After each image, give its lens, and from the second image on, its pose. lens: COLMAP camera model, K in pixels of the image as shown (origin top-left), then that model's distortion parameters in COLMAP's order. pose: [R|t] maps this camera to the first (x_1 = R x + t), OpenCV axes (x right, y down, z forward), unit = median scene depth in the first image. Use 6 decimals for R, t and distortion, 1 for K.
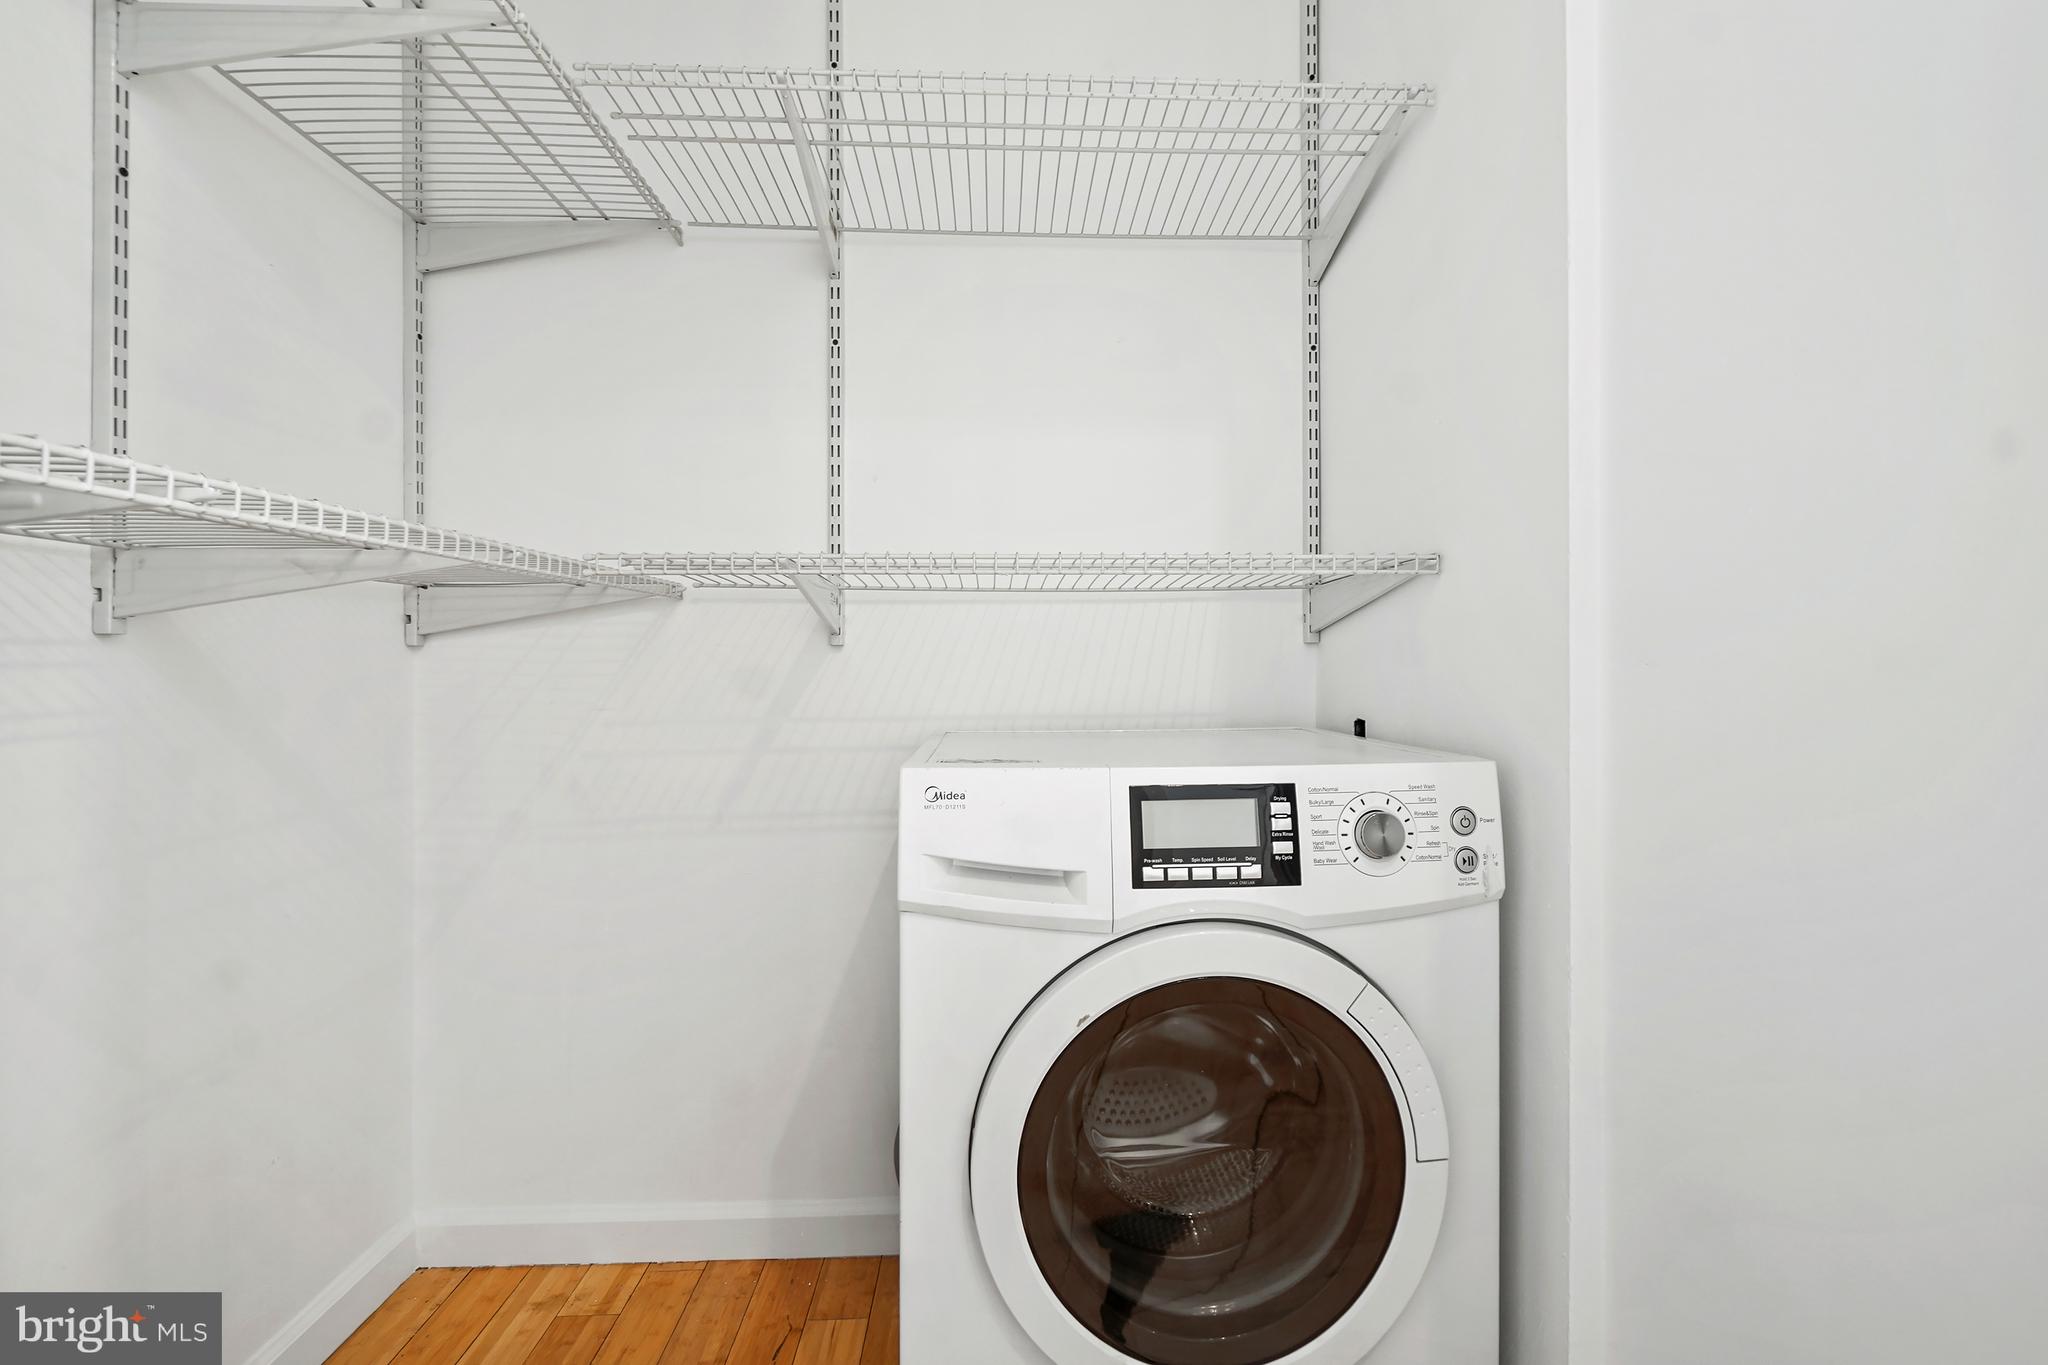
lens RADIAL K [[909.2, 0, 1030.4], [0, 909.2, 682.0], [0, 0, 1]] dist [-0.002051, -0.001610]
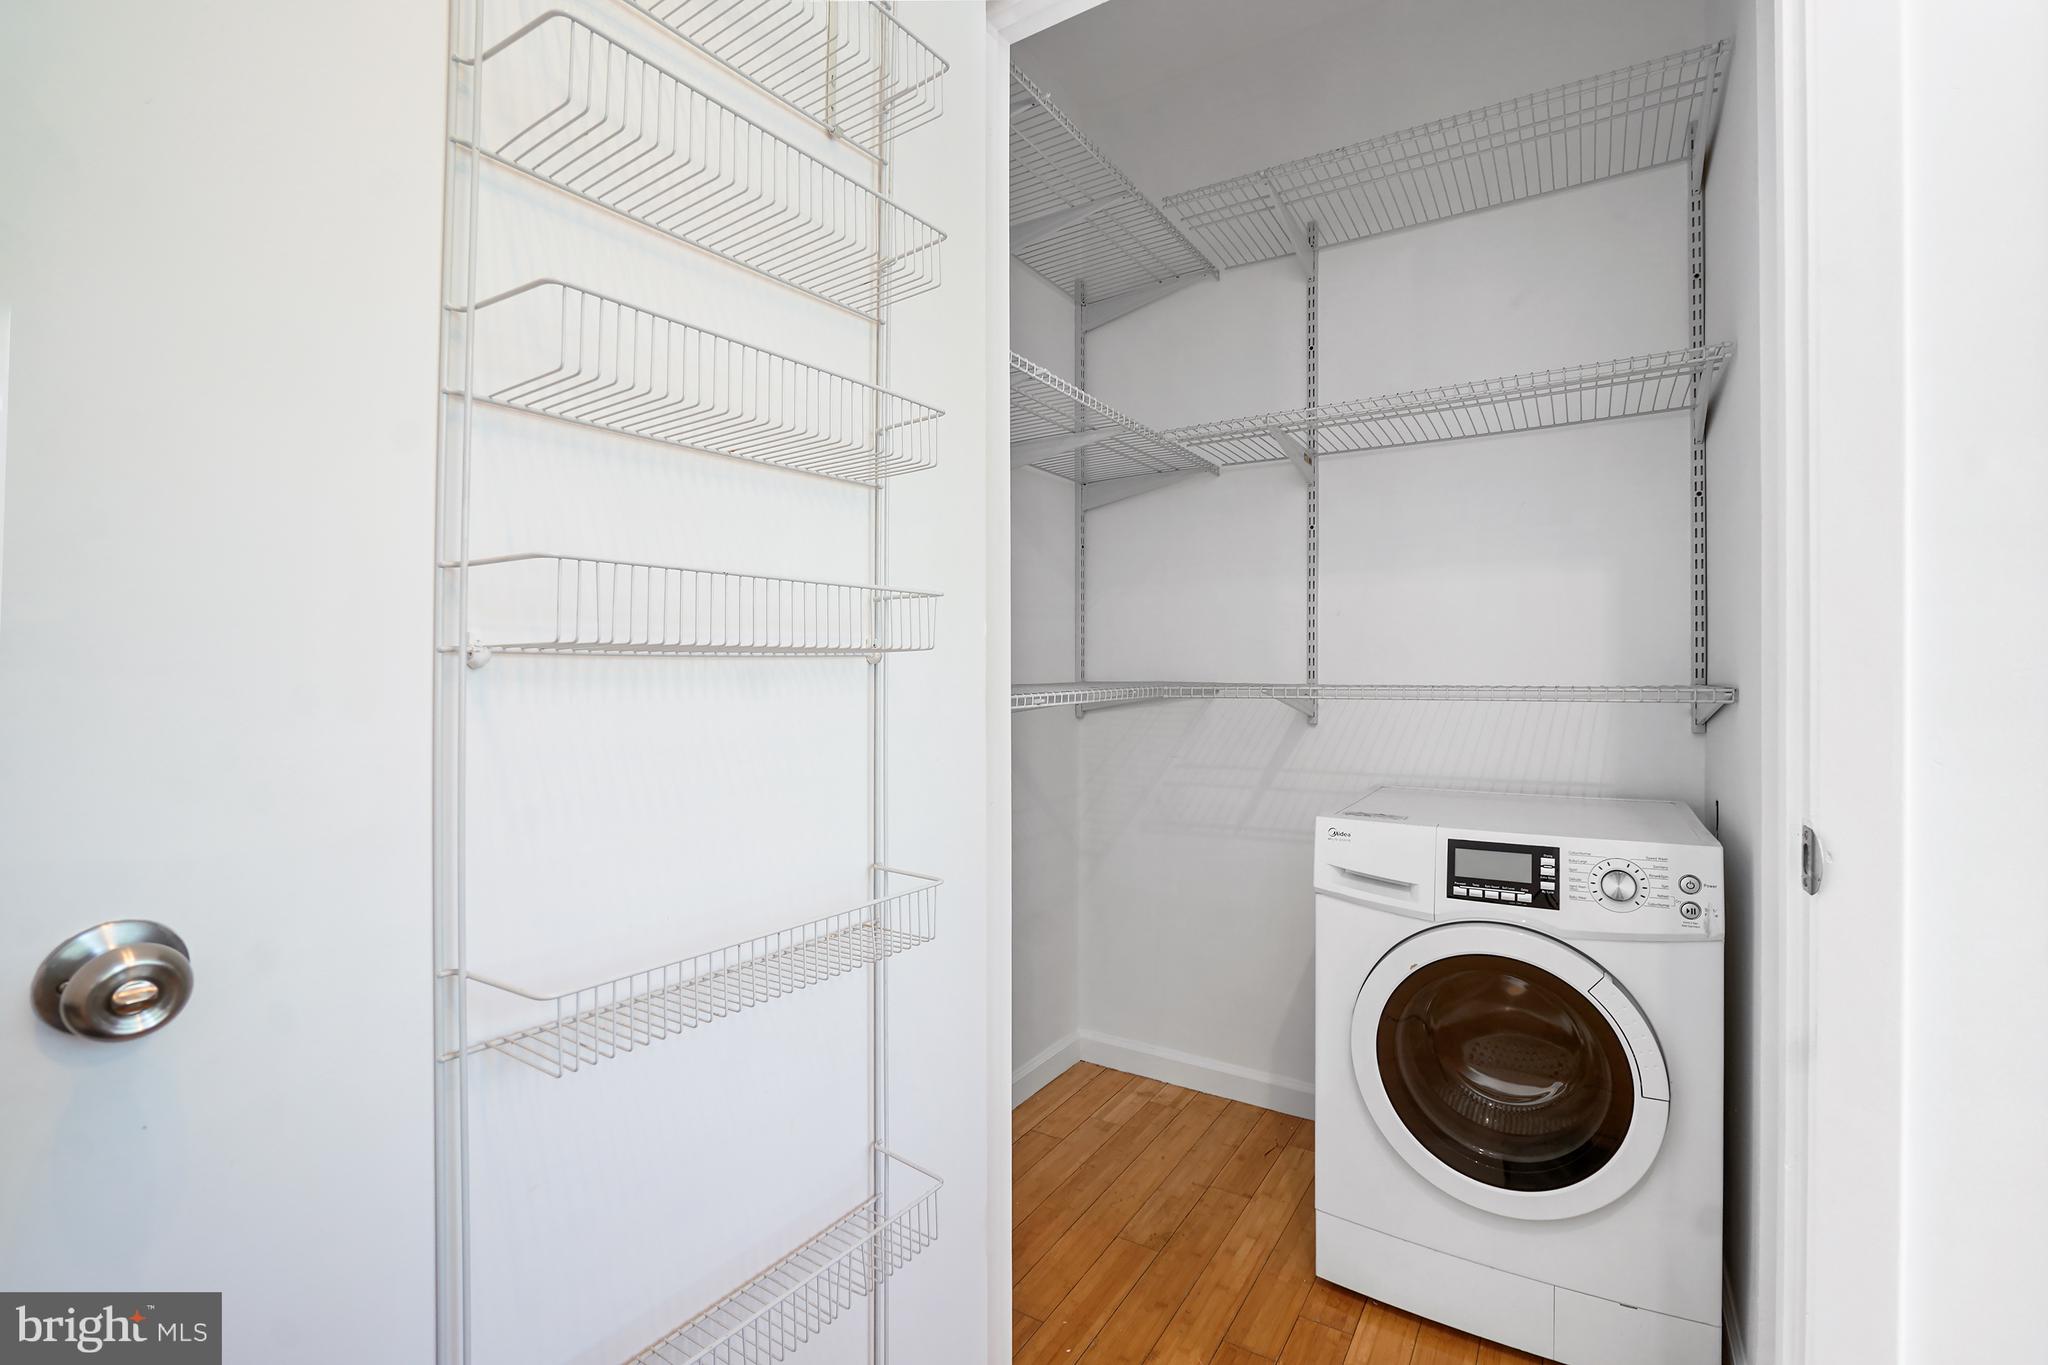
lens RADIAL K [[909.2, 0, 1029.6], [0, 909.2, 675.4], [0, 0, 1]] dist [-0.002051, -0.001610]
pose [[0.820661, 0.000932, -0.571414, 0.438968], [-0.001958, 0.999997, -0.001181, -0.191228], [0.571412, 0.002088, 0.820661, -0.868505]]
